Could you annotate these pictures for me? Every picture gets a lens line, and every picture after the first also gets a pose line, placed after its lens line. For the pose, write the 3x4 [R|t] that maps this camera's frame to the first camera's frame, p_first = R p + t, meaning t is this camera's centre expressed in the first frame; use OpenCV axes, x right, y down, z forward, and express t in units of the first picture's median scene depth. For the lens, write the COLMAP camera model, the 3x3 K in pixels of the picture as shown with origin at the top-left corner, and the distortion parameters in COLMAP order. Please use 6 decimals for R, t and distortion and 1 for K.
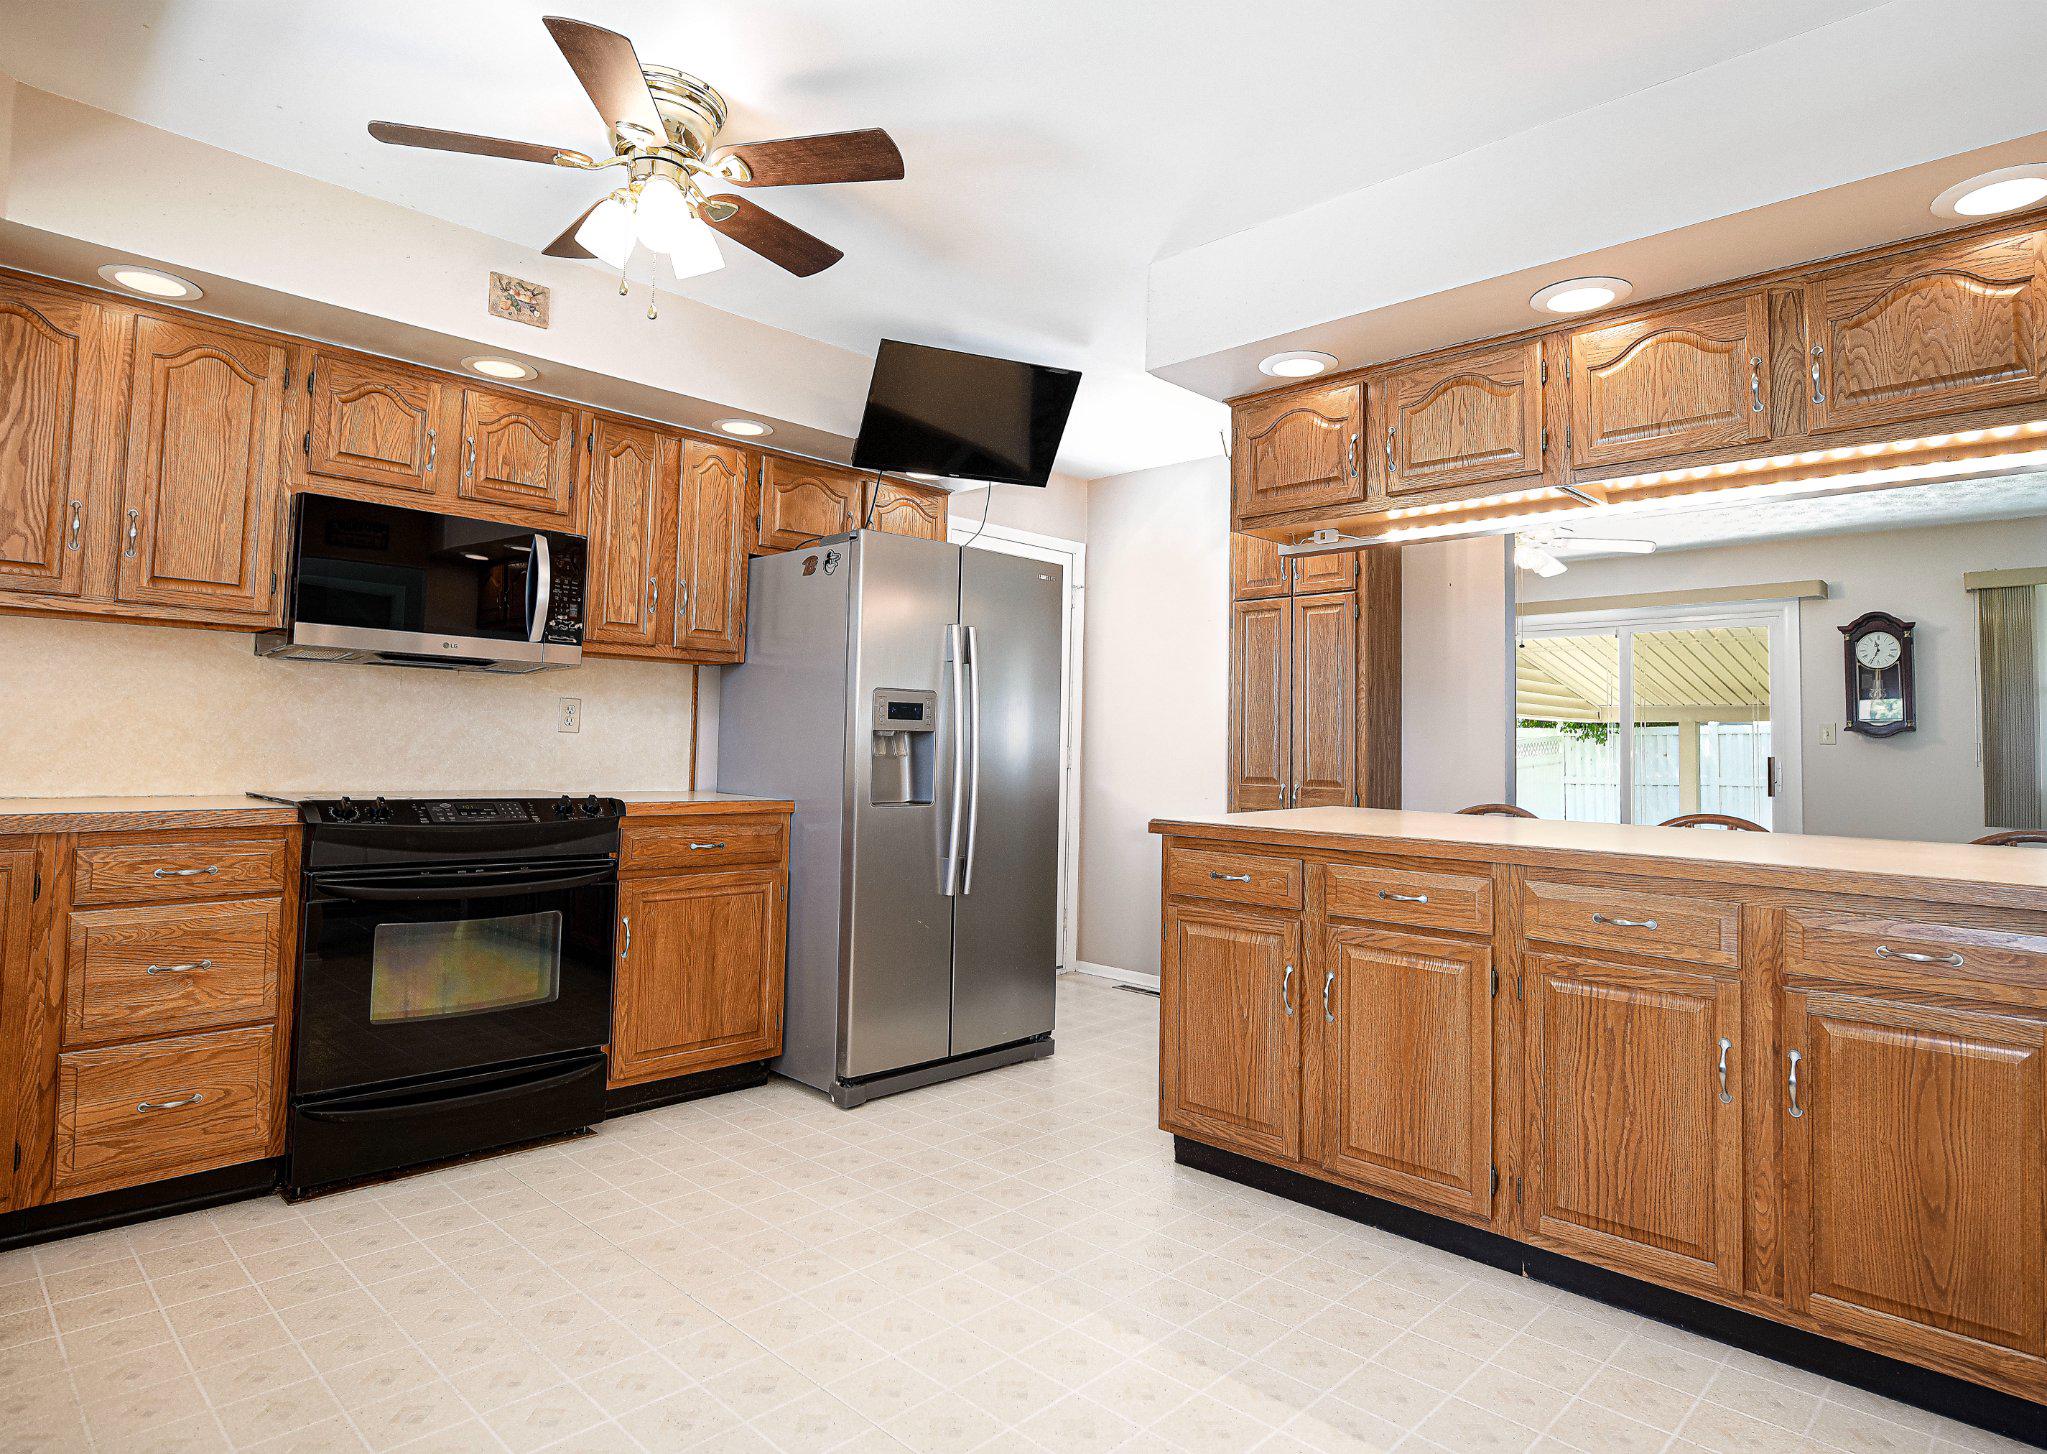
lens RADIAL K [[1153.9, 0, 1026.0], [0, 1153.9, 709.1], [0, 0, 1]] dist [-0.005875, -0.002874]
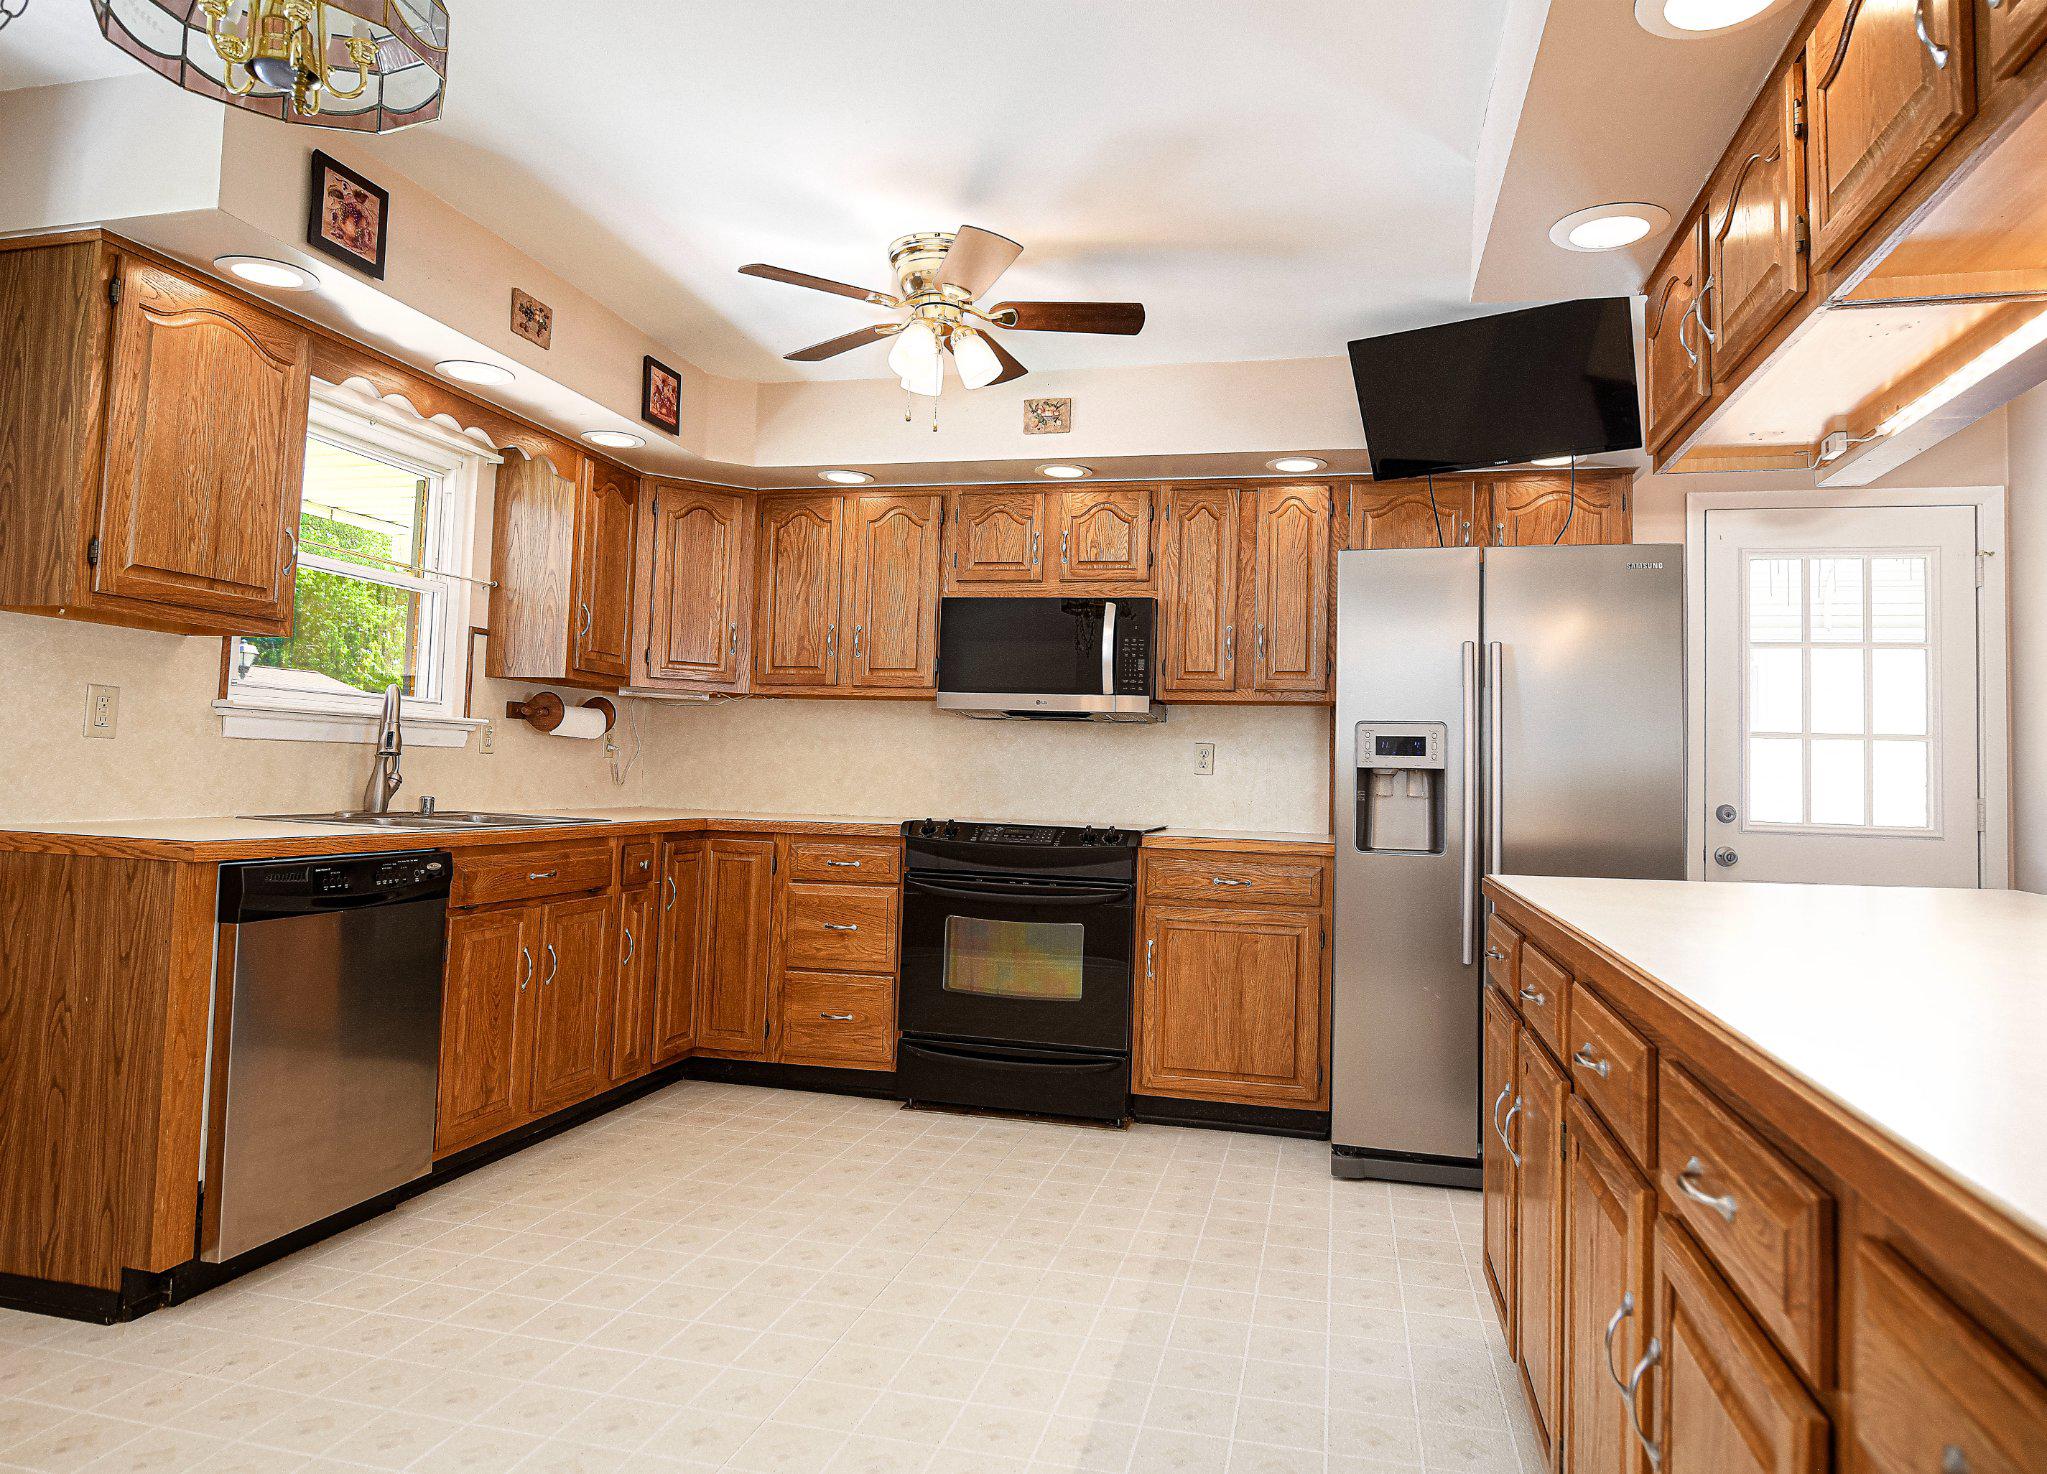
lens RADIAL K [[1255.2, 0, 1028.0], [0, 1255.2, 734.1], [0, 0, 1]] dist [0.006800, 0.001374]
pose [[0.512109, -0.036425, -0.858148, 0.699251], [0.010588, 0.999292, -0.036098, 0.029715], [0.858855, 0.009400, 0.512132, 0.316667]]
